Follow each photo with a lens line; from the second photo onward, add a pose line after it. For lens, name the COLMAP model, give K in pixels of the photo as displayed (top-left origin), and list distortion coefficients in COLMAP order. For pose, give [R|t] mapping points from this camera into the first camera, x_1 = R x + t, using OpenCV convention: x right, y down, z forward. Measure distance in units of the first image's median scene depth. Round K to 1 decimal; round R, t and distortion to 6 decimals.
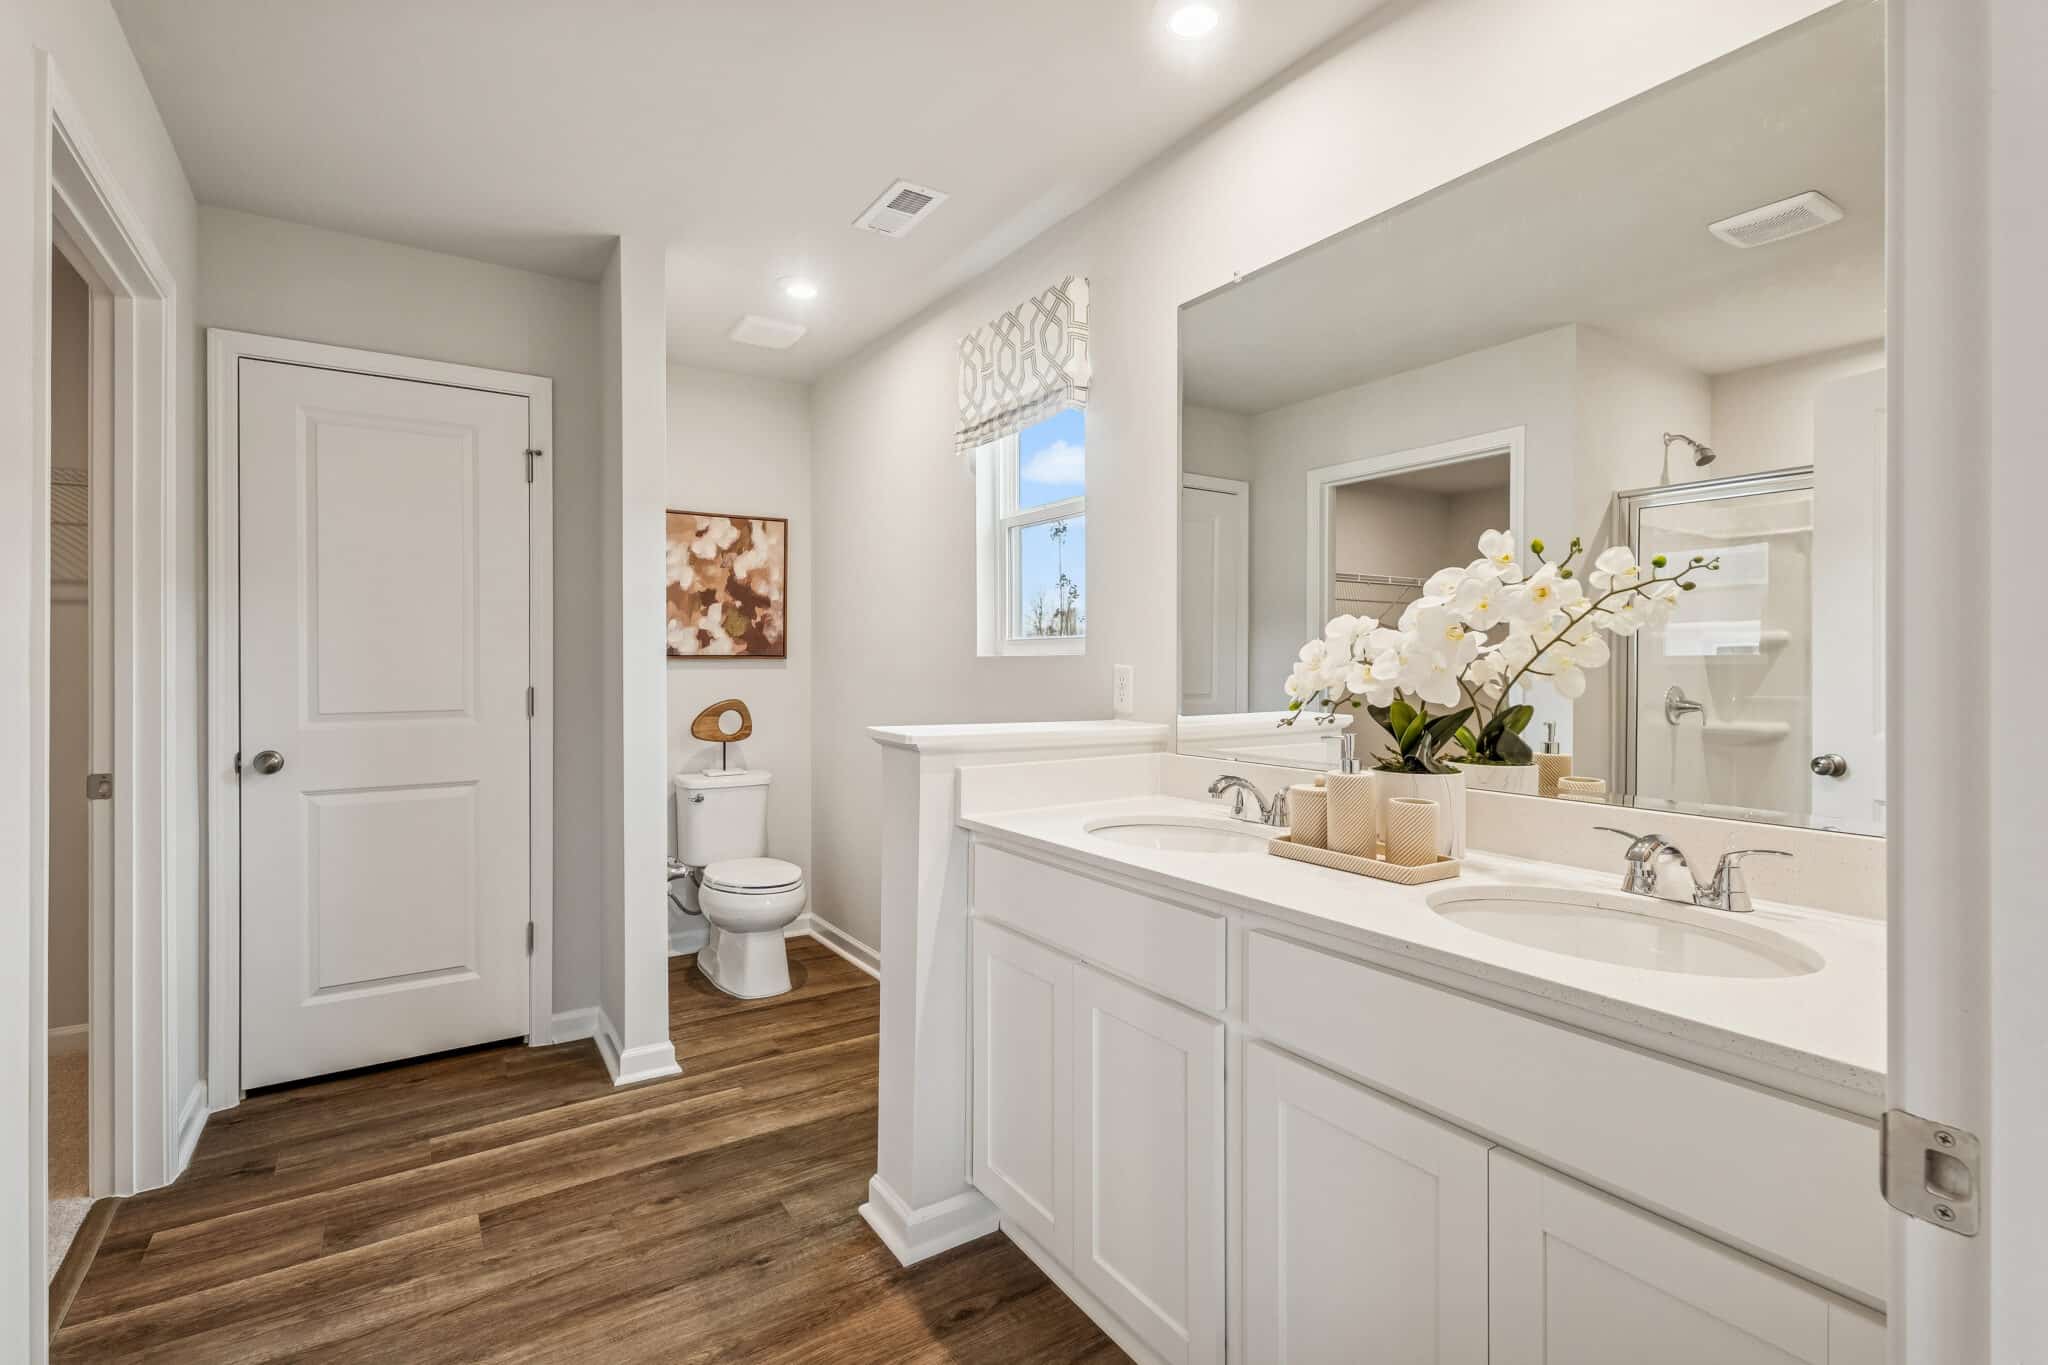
lens RADIAL K [[962.2, 0, 1031.9], [0, 962.2, 670.5], [0, 0, 1]] dist [0.001635, 0.001515]
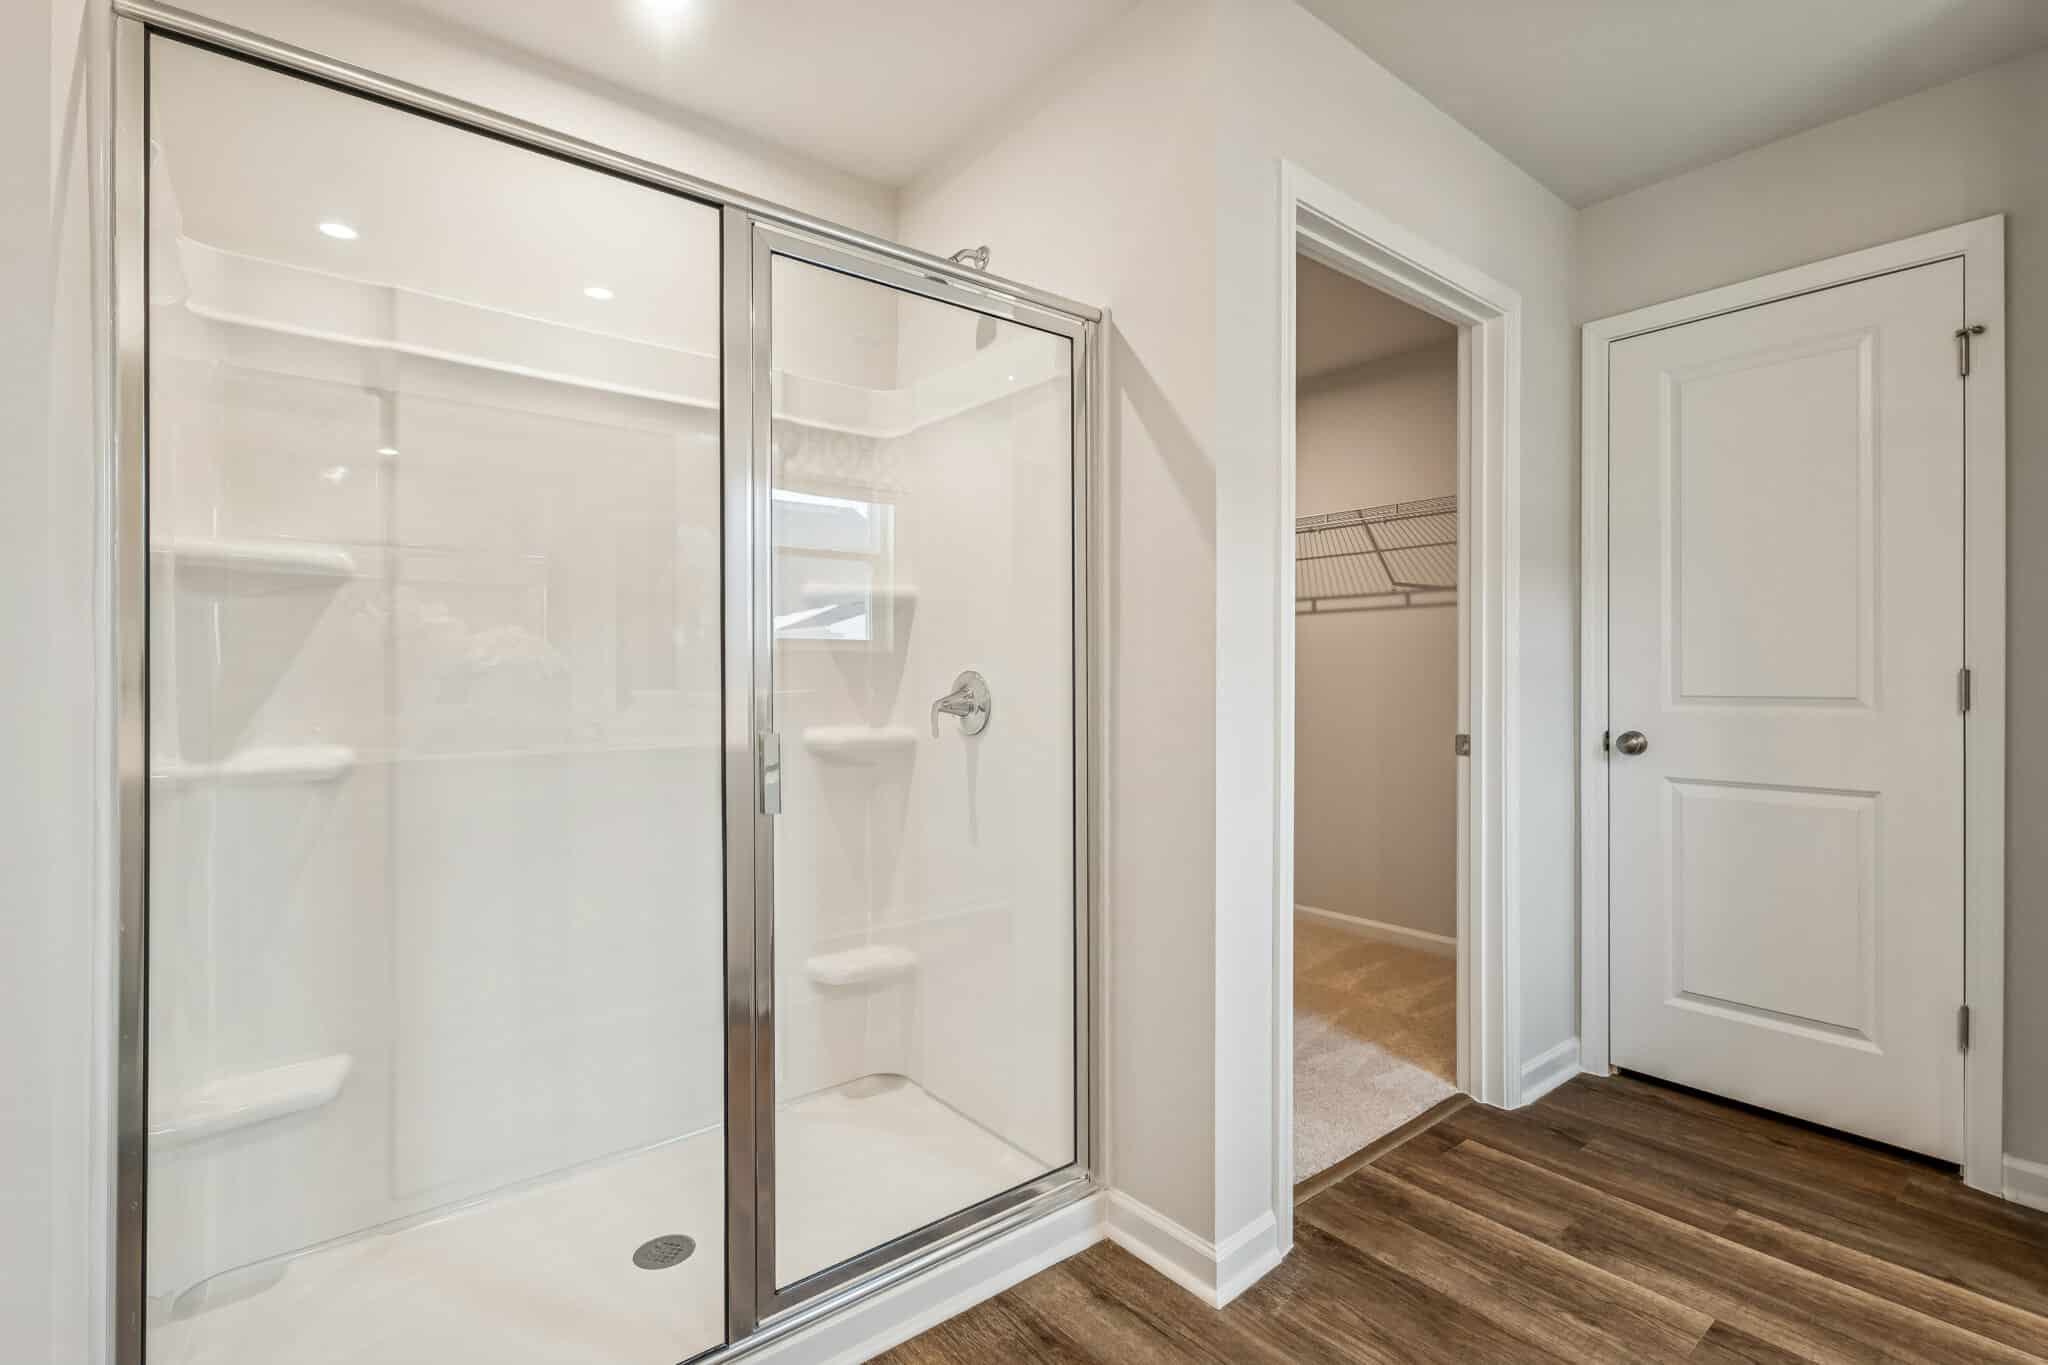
lens RADIAL K [[955.3, 0, 1030.2], [0, 955.3, 680.0], [0, 0, 1]] dist [0.003201, 0.000178]
pose [[0.089058, 0.003761, -0.996019, 0.137460], [-0.011332, 0.999932, 0.002762, 0.037745], [0.995962, 0.011041, 0.089095, 0.318159]]
